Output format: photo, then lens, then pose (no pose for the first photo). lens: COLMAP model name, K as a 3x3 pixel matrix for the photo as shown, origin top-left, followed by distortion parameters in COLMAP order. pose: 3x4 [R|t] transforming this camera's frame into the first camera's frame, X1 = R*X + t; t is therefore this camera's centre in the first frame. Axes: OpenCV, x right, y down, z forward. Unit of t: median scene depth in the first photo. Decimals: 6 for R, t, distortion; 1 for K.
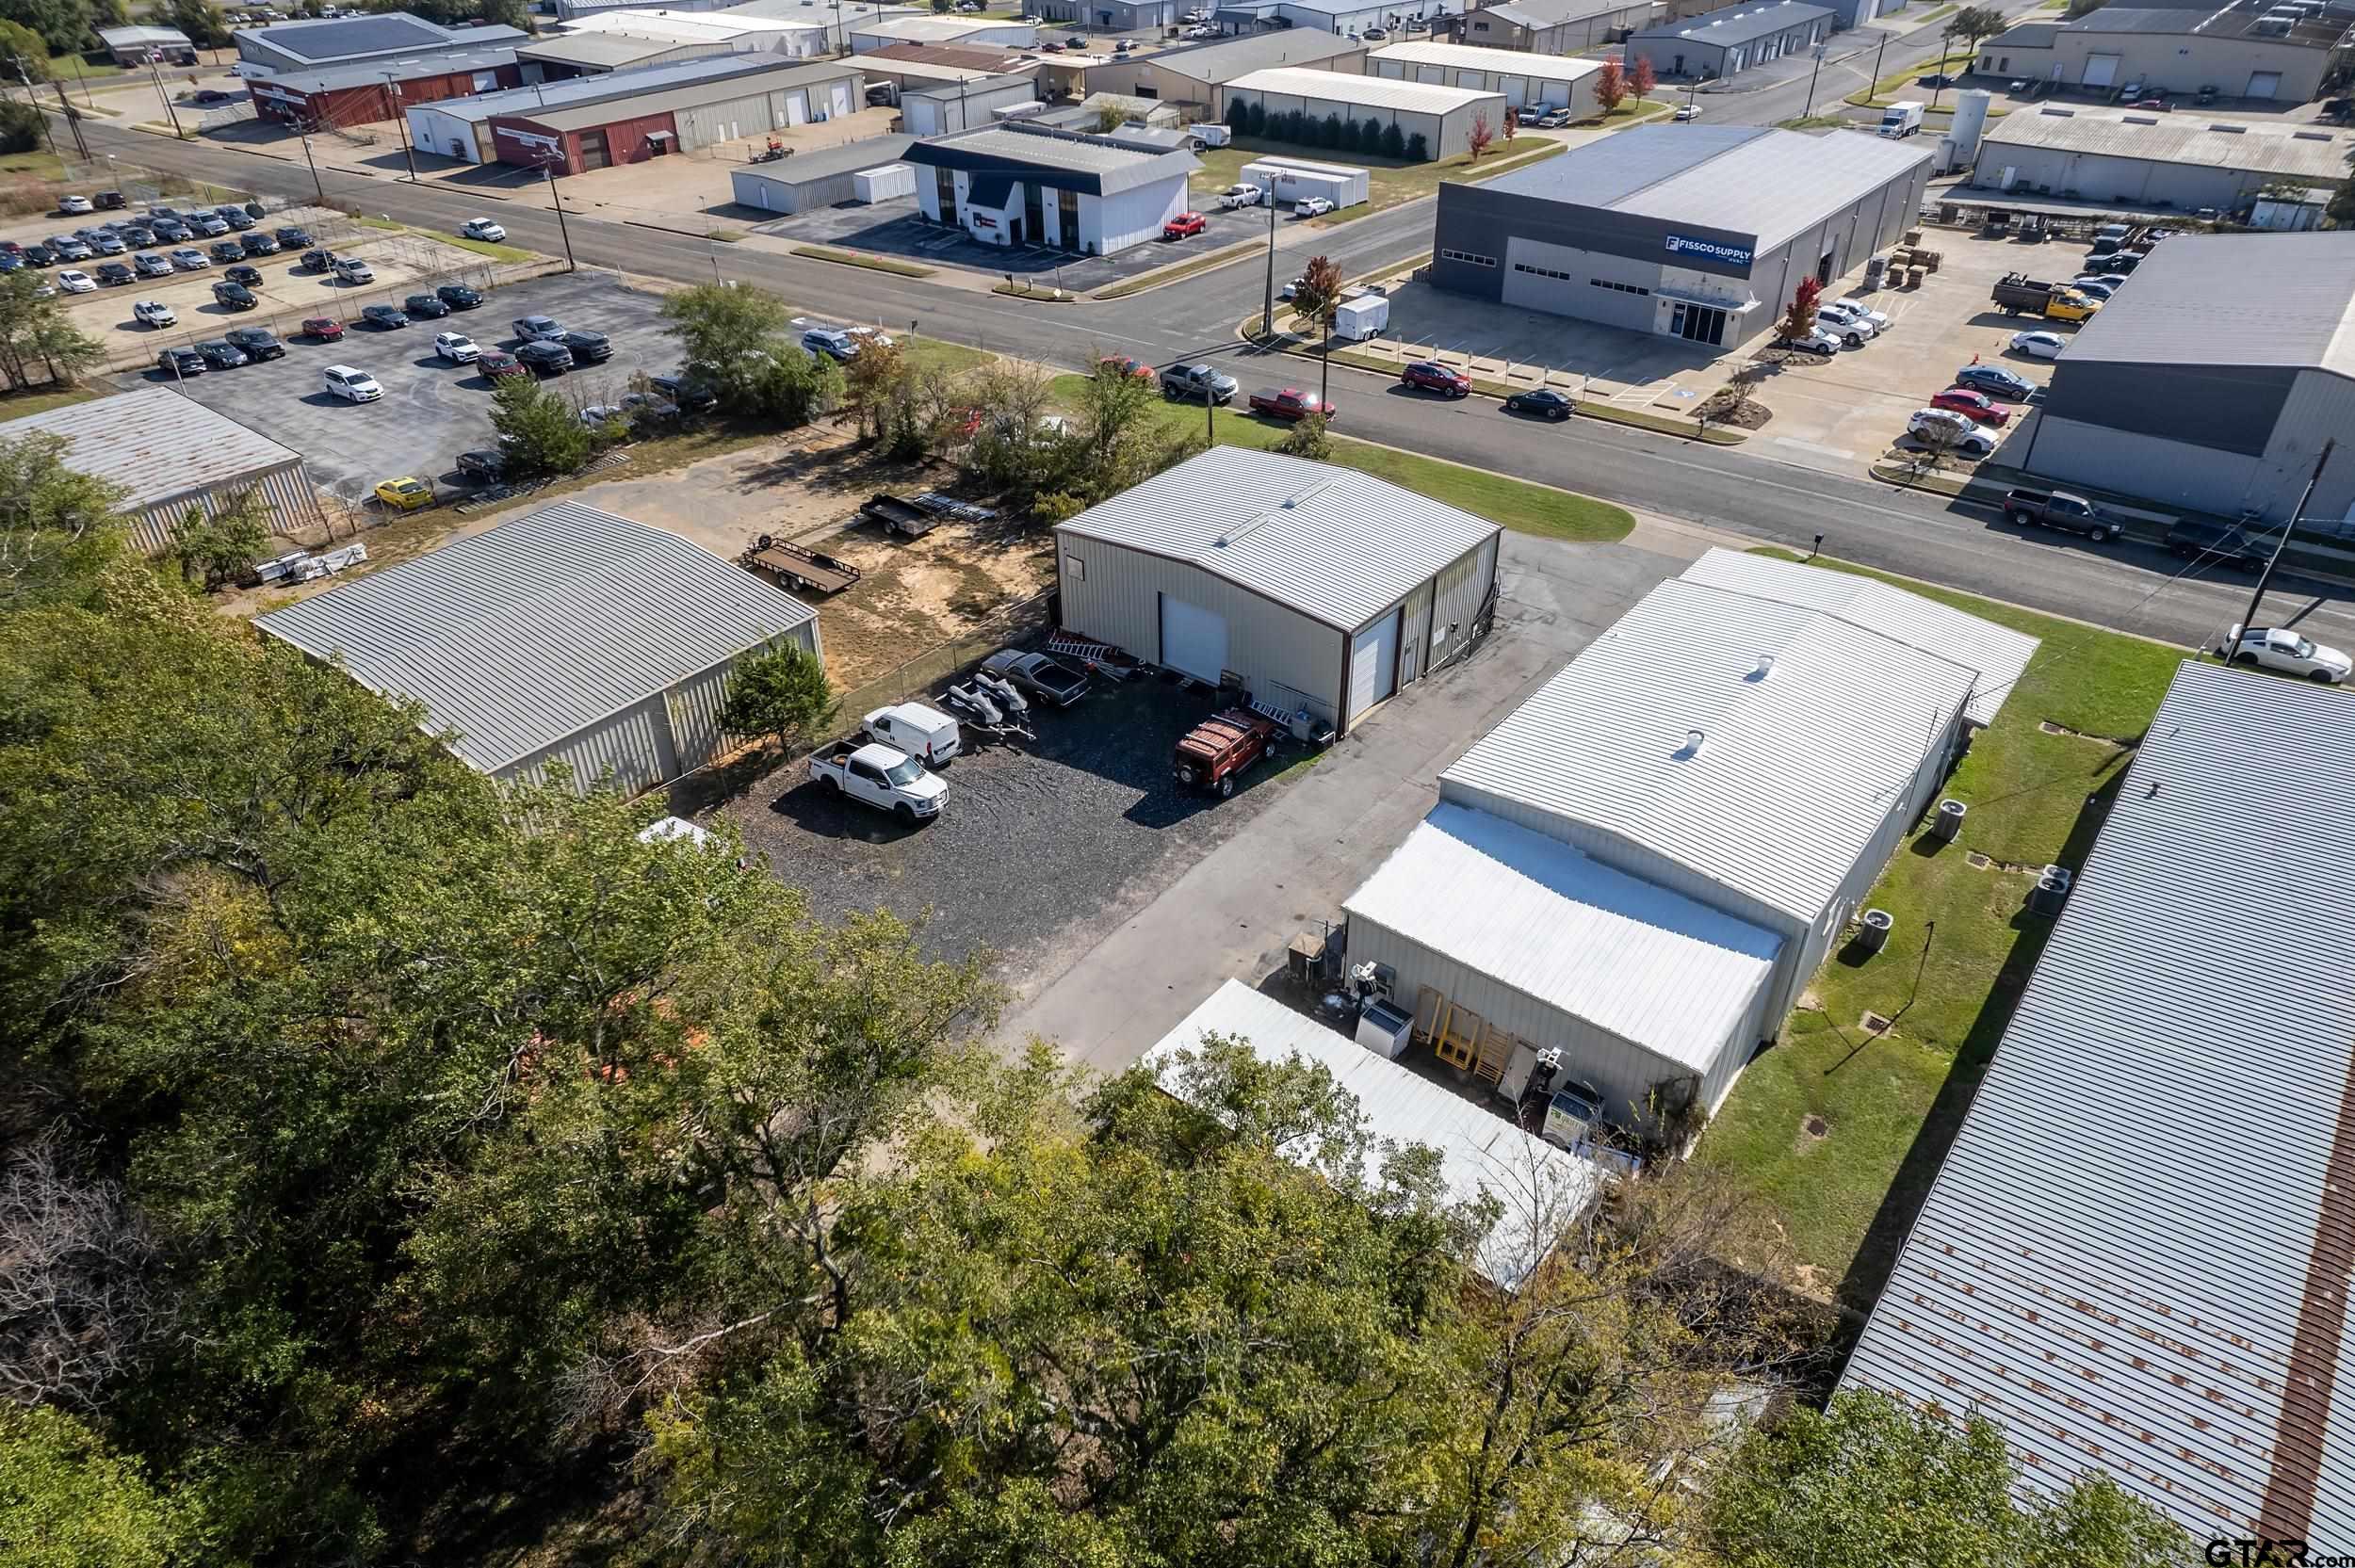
lens RADIAL K [[1501.7, 0, 1183.0], [0, 1501.7, 791.1], [0, 0, 1]] dist [-0.070350, 0.064005]
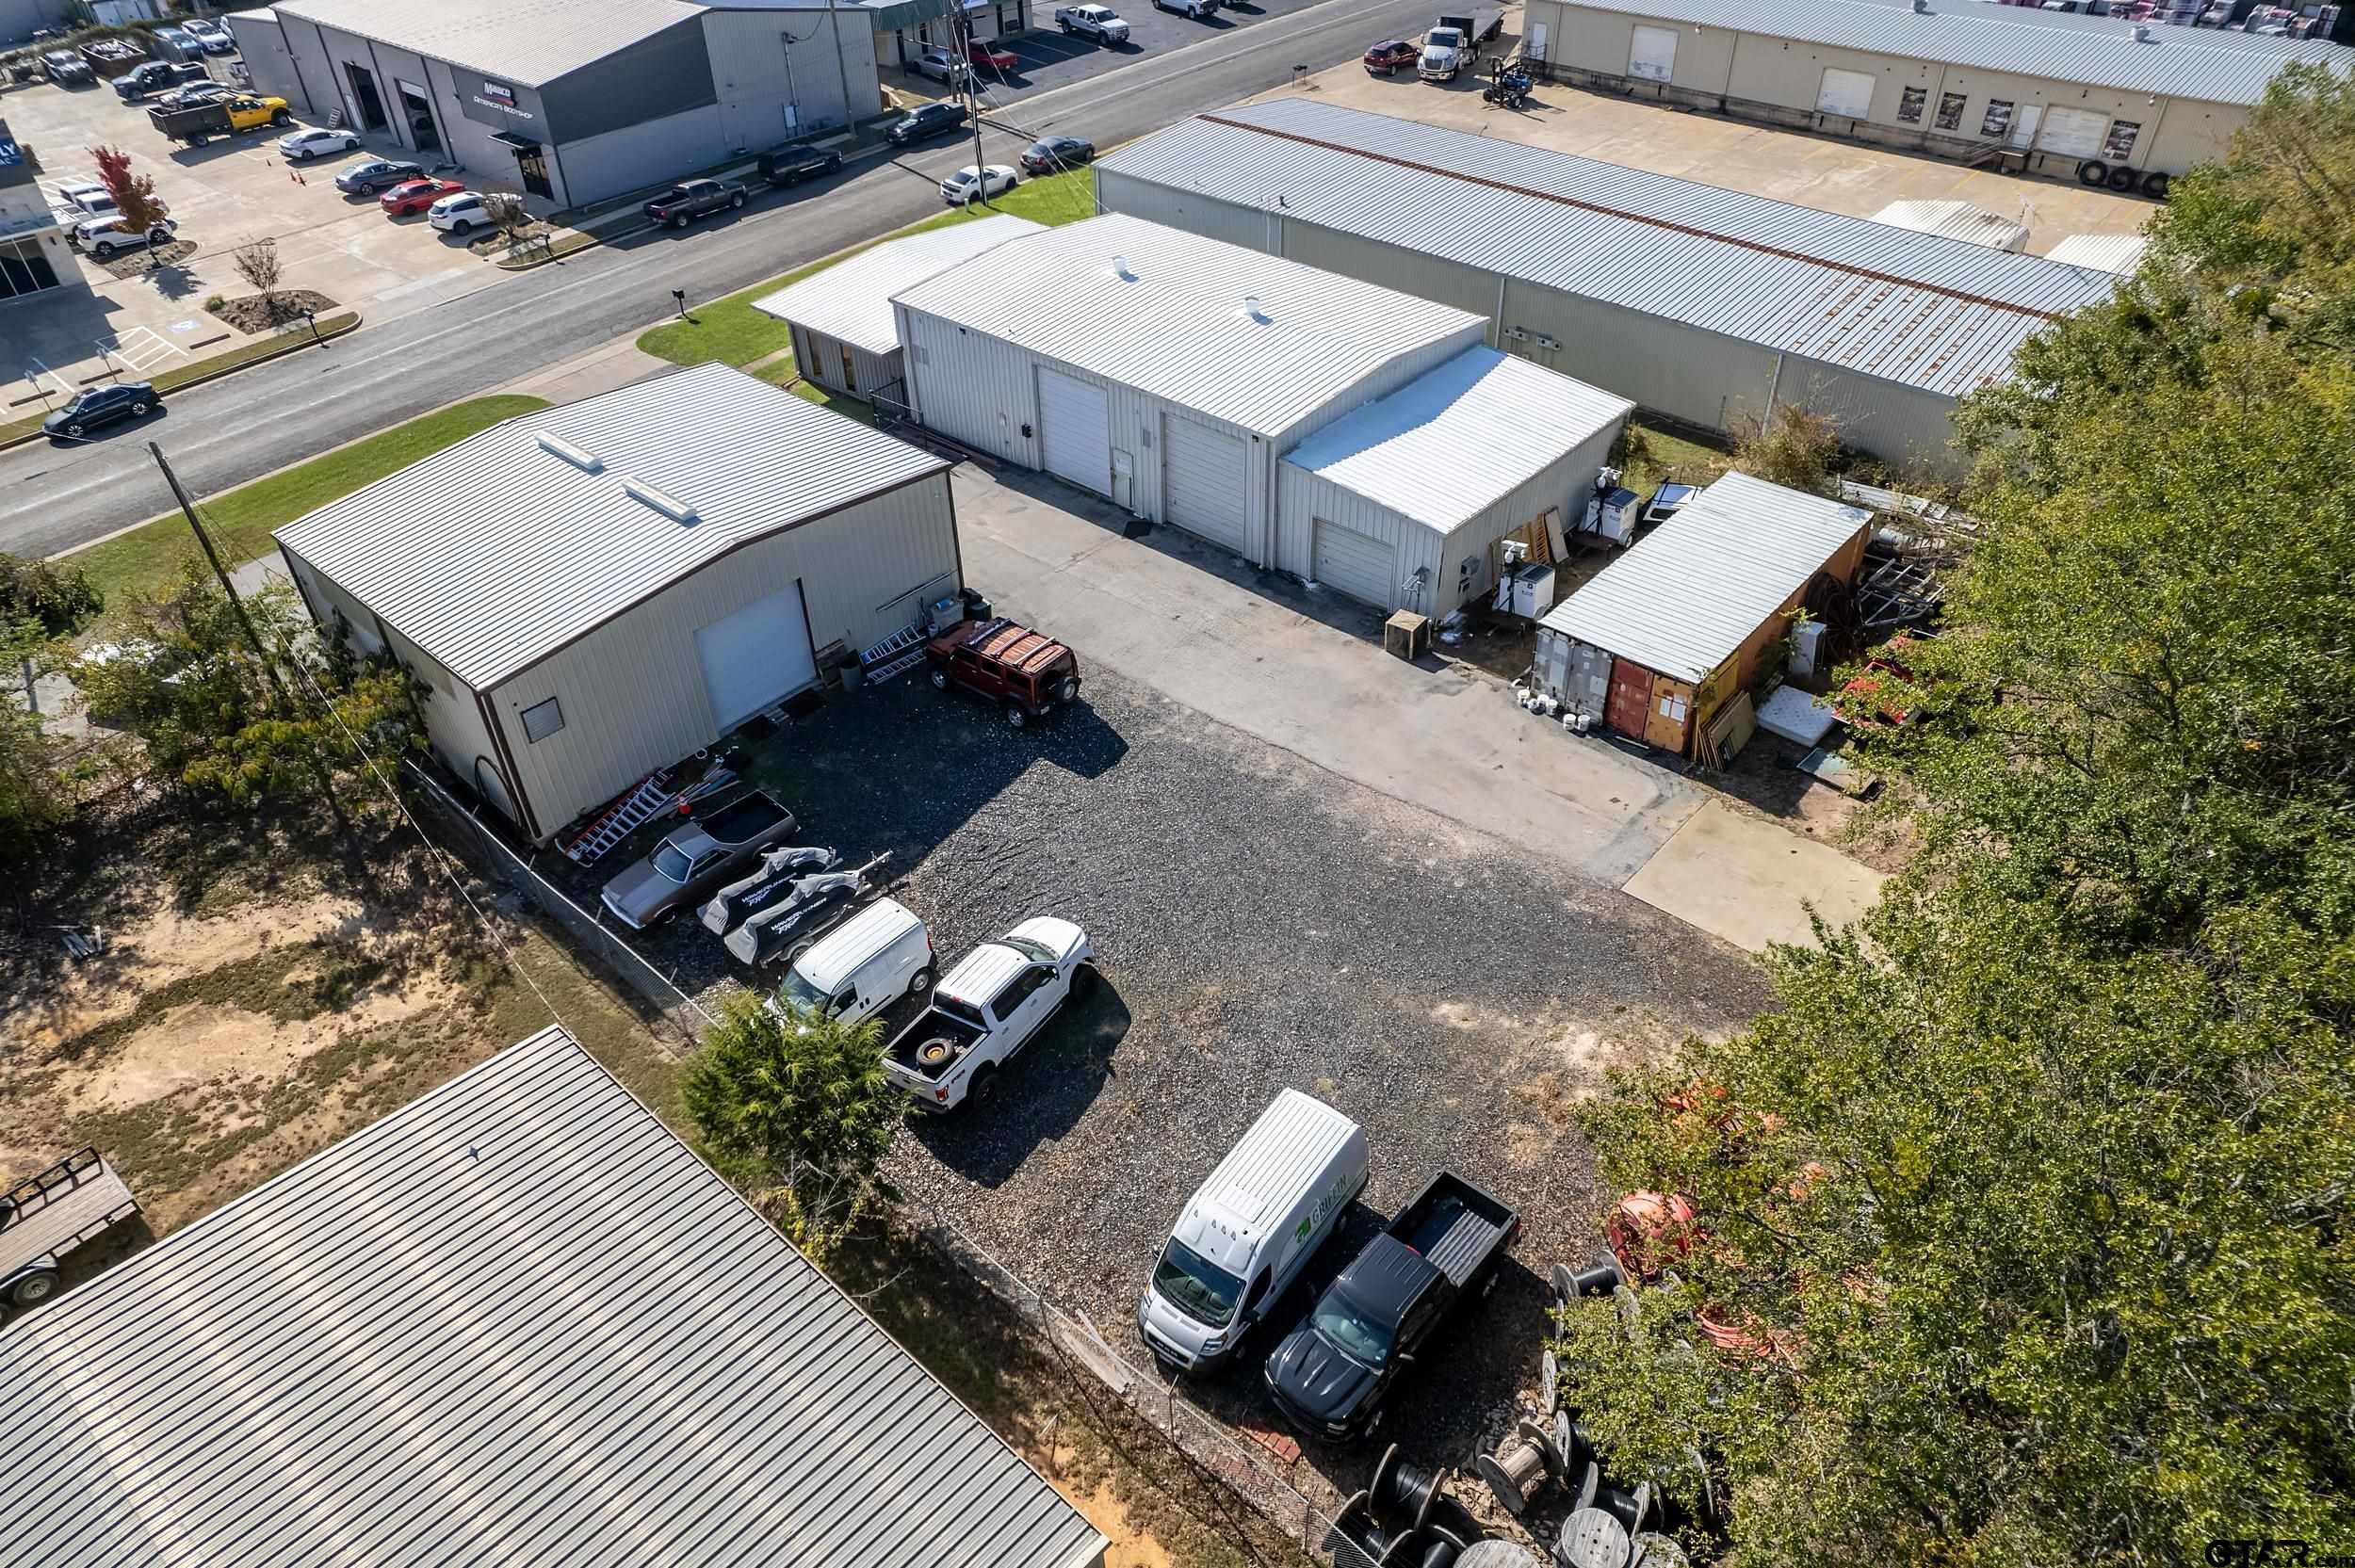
lens RADIAL K [[1501.7, 0, 1183.0], [0, 1501.7, 791.1], [0, 0, 1]] dist [-0.070350, 0.064005]
pose [[0.050882, -0.628130, 0.776443, -0.403668], [0.583369, 0.649721, 0.487384, -0.205449], [-0.810612, 0.428154, 0.399491, 0.443796]]
